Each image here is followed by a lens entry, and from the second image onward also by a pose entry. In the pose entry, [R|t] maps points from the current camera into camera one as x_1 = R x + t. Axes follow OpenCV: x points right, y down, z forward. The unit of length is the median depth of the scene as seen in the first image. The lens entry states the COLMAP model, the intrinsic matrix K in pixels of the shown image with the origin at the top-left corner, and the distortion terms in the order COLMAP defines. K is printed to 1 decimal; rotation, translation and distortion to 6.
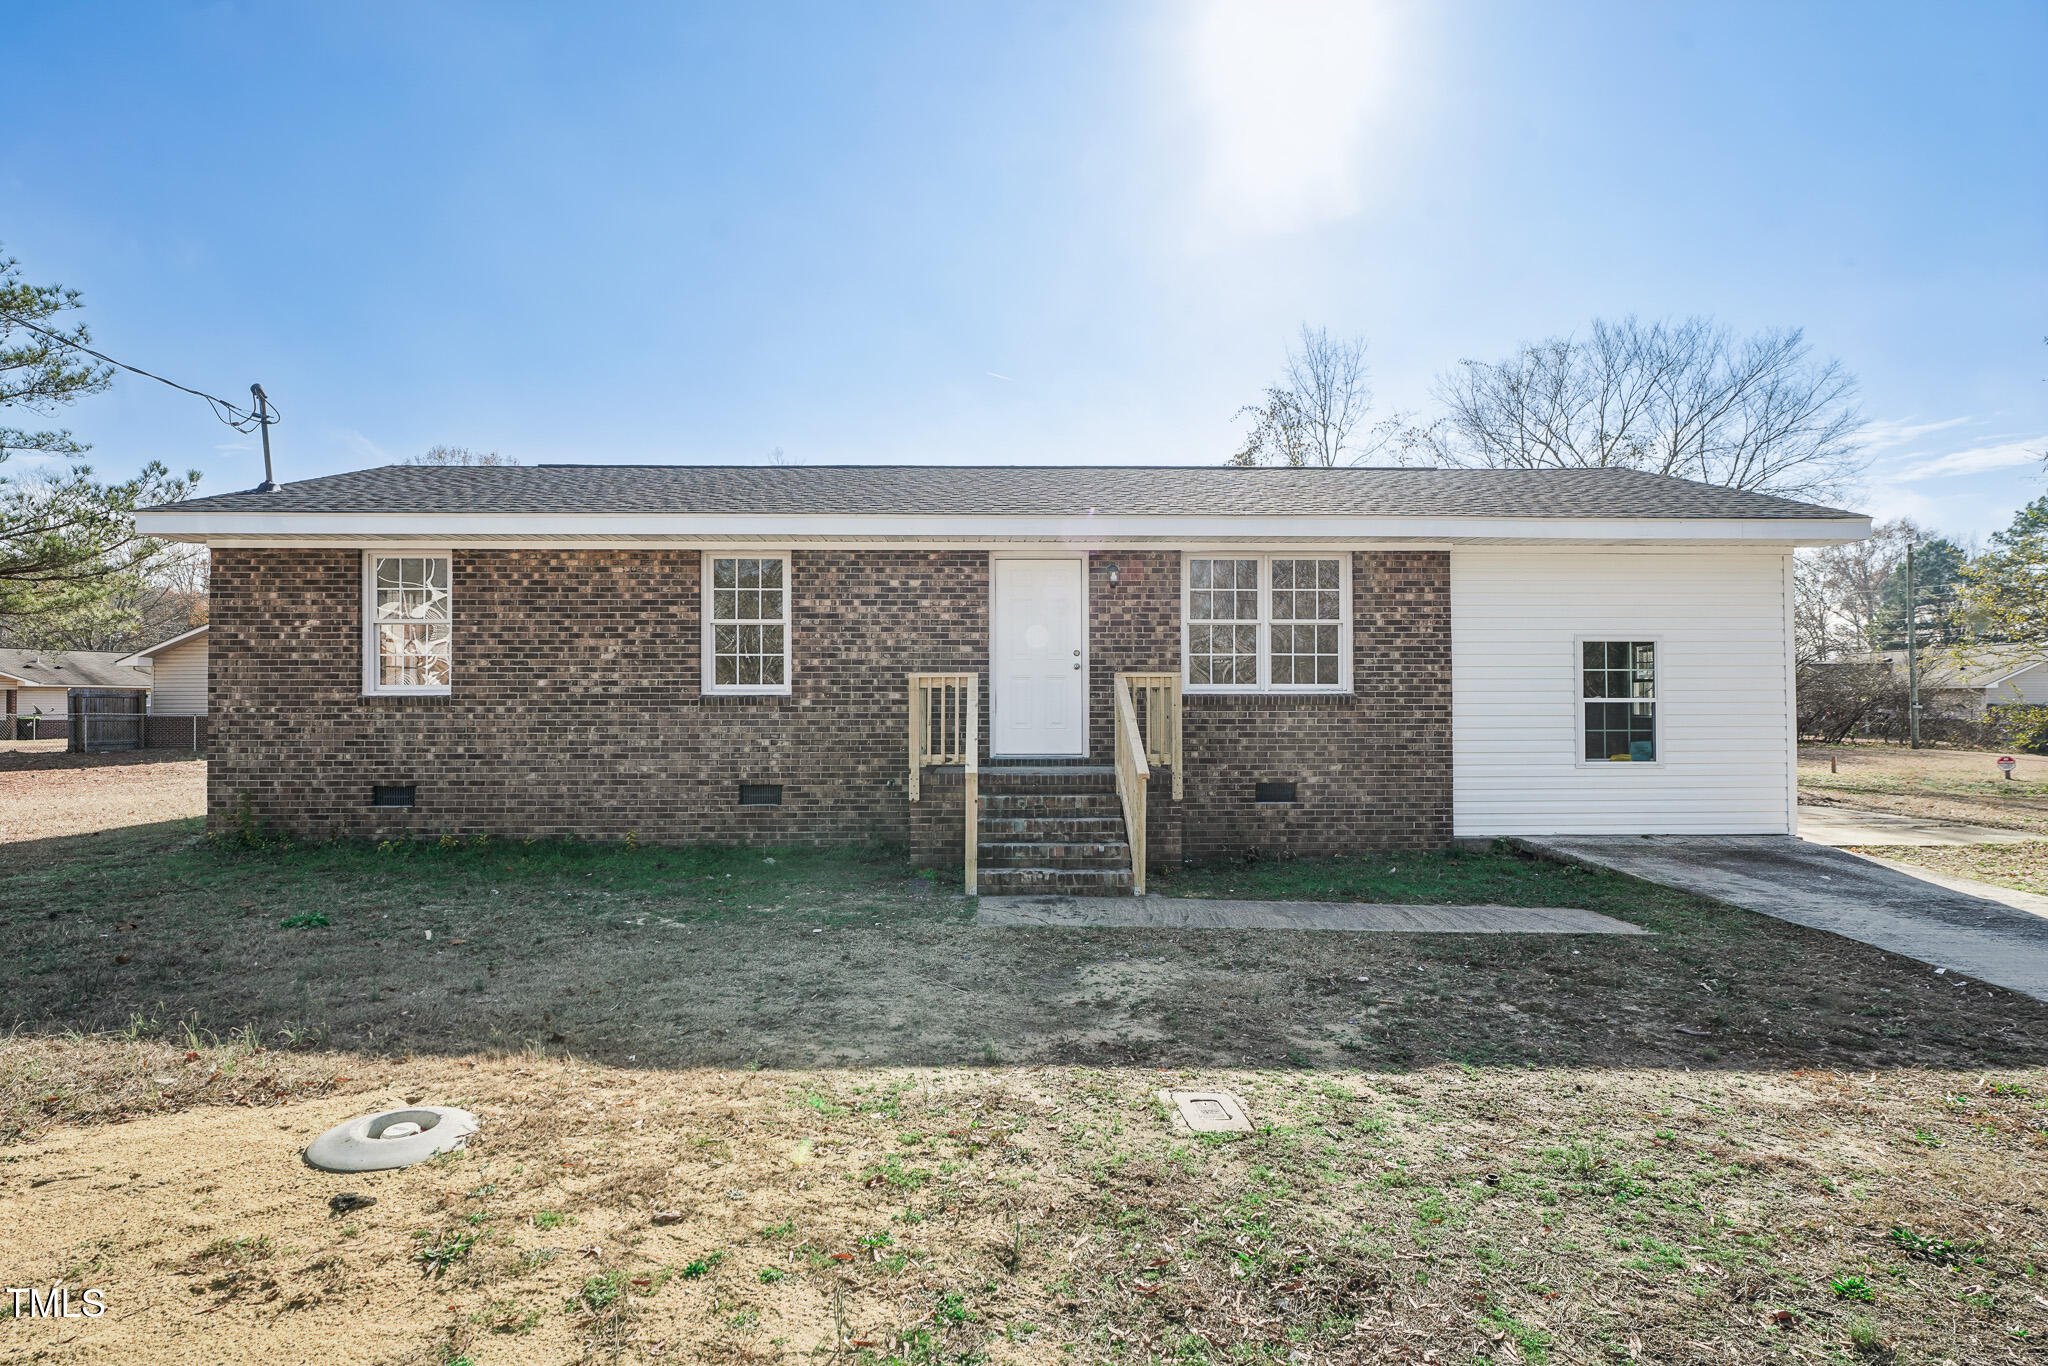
lens RADIAL K [[1060.1, 0, 1024.0], [0, 1060.1, 683.0], [0, 0, 1]] dist [0.000100, 0.000115]
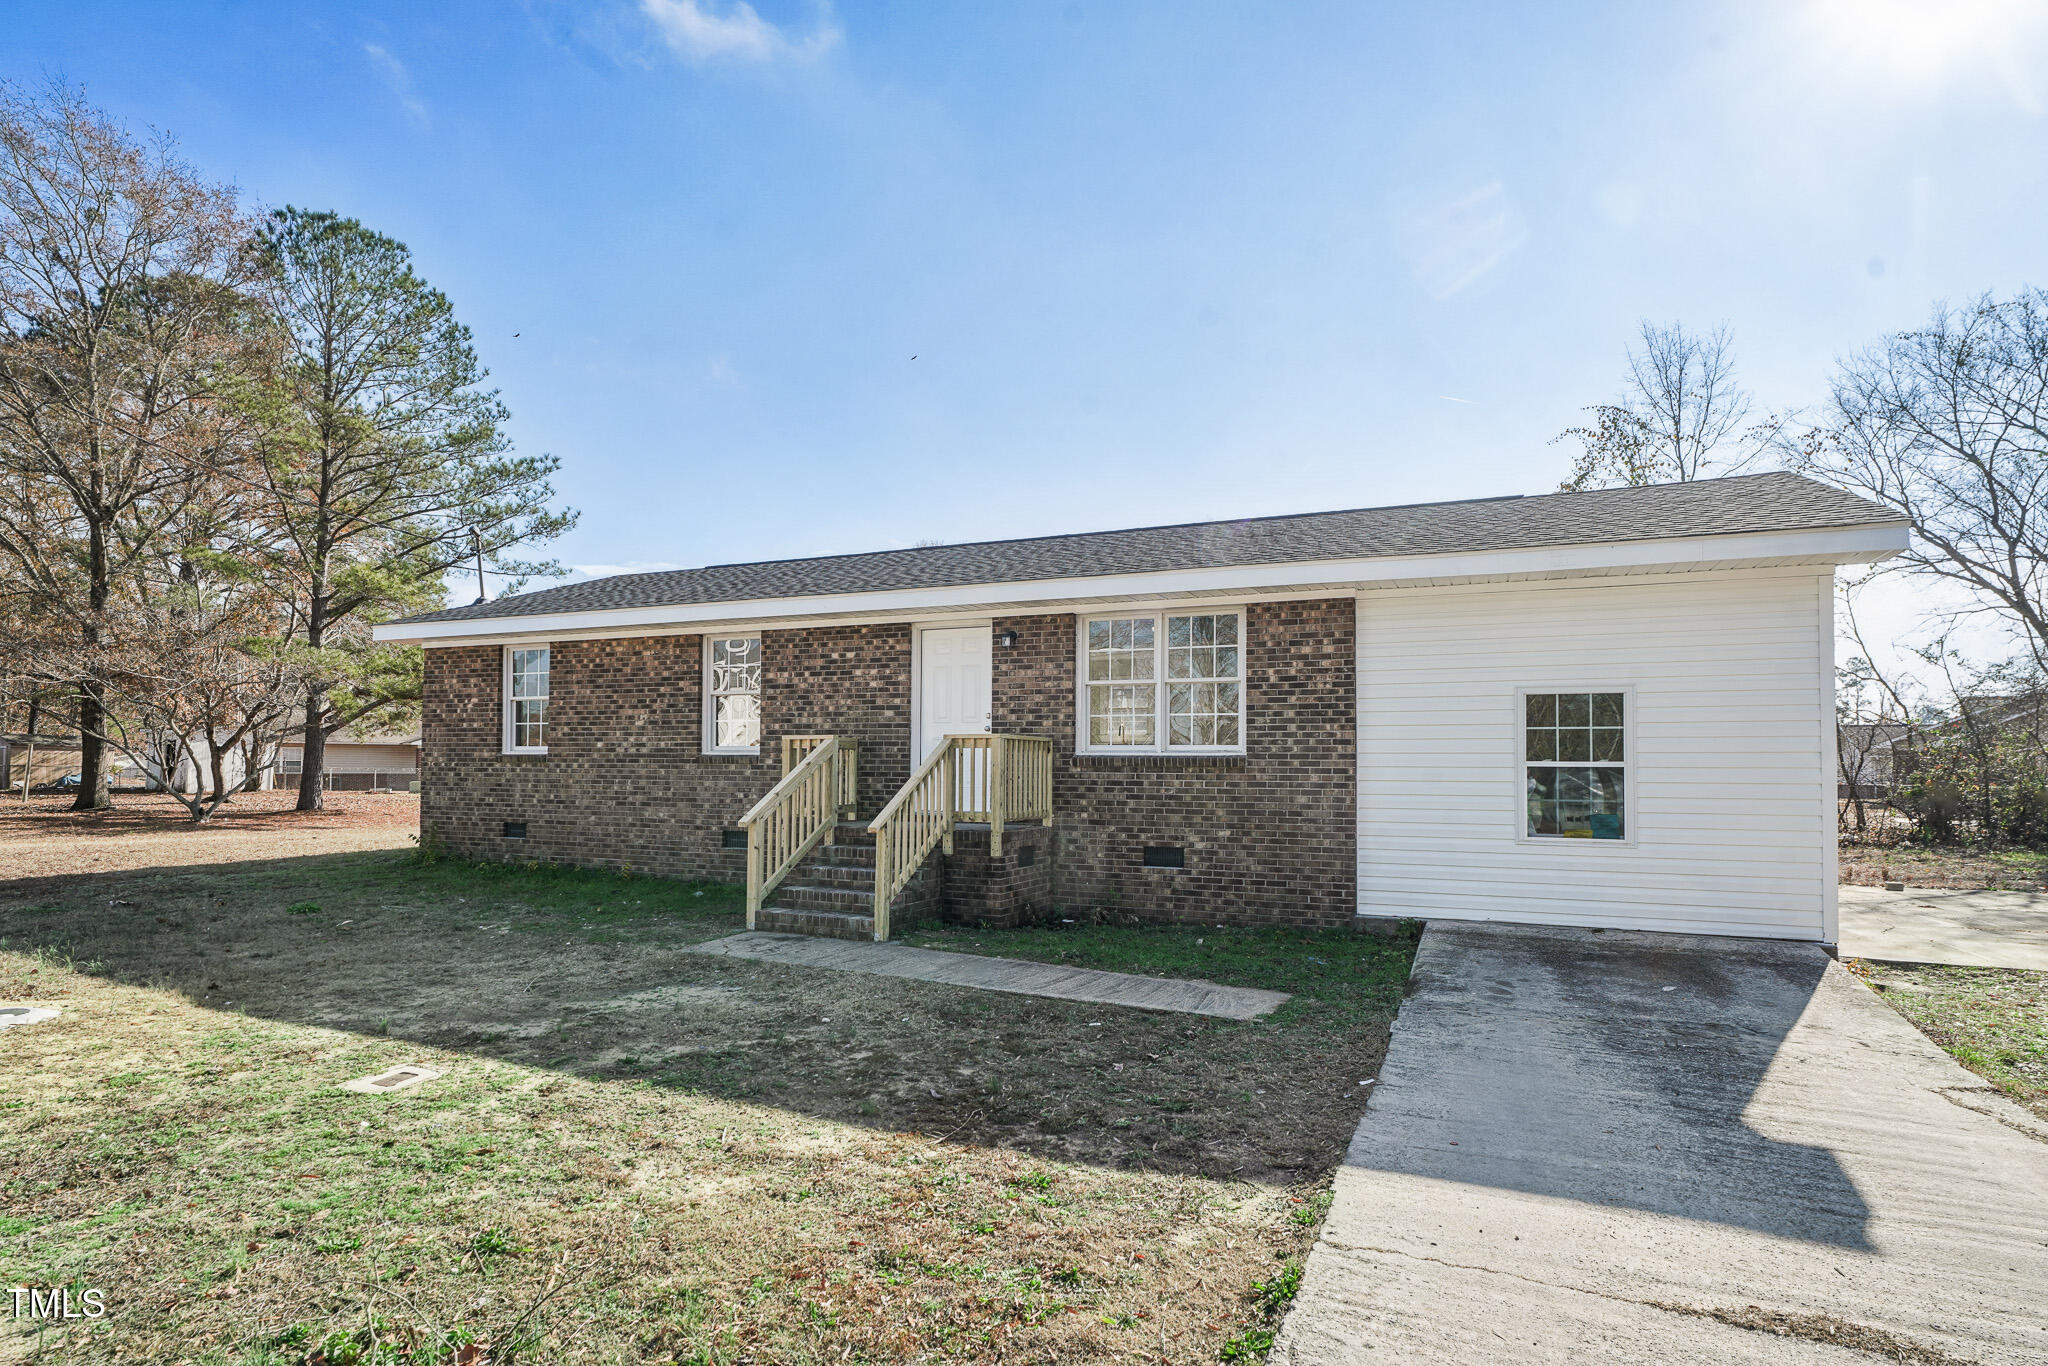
lens RADIAL K [[1063.3, 0, 1024.0], [0, 1063.3, 734.0], [0, 0, 1]] dist [-0.000535, -0.000159]
pose [[0.906497, -0.005271, -0.422178, 0.534273], [0.000011, 0.999922, -0.012460, 0.002877], [0.422211, 0.011291, 0.906427, 0.063338]]
